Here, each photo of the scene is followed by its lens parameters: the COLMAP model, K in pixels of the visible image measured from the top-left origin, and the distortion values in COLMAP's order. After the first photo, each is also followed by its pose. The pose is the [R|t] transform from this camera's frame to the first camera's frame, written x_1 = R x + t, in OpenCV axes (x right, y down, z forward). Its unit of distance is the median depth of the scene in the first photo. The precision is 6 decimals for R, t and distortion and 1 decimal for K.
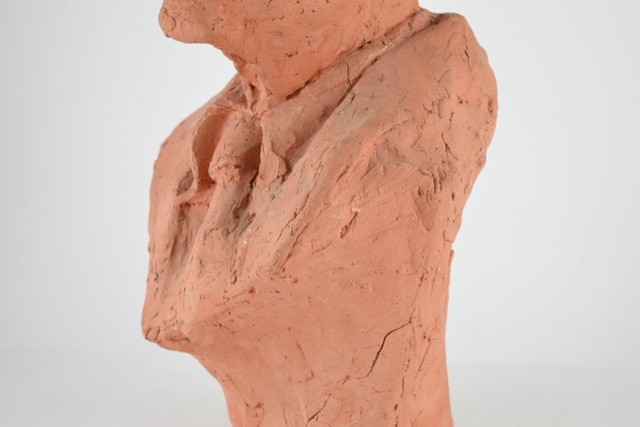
lens RADIAL K [[1351.8, 0, 319.4], [0, 1351.8, 213.7], [0, 0, 1]] dist [0.022729, 0.000000]
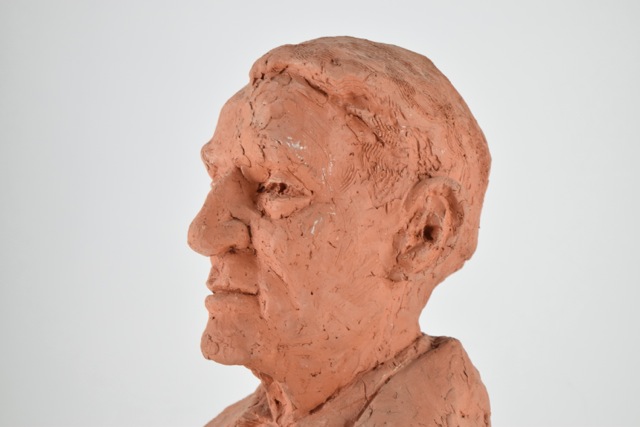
lens RADIAL K [[1415.5, 0, 321.2], [0, 1415.5, 213.5], [0, 0, 1]] dist [0.066762, 0.000000]
pose [[0.997015, 0.009420, 0.076625, -0.110253], [0.006427, 0.978955, -0.203974, -0.005989], [-0.076934, 0.203858, 0.975973, -0.204737]]
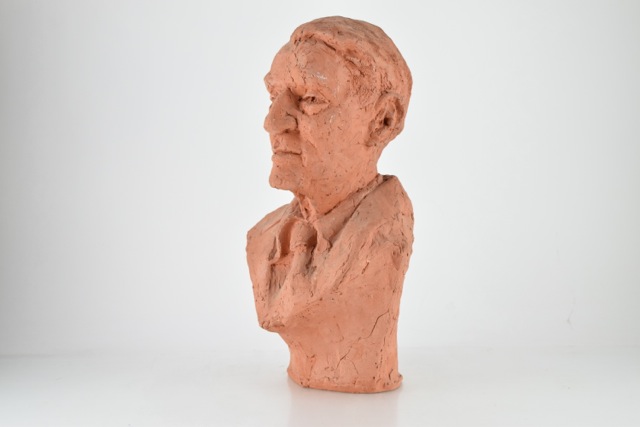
lens RADIAL K [[1089.9, 0, 320.1], [0, 1089.9, 210.7], [0, 0, 1]] dist [0.029767, 0.000000]
pose [[0.977739, -0.015858, 0.209225, -0.415132], [0.035781, 0.995136, -0.091786, 0.074289], [-0.206751, 0.097229, 0.973550, -0.756384]]
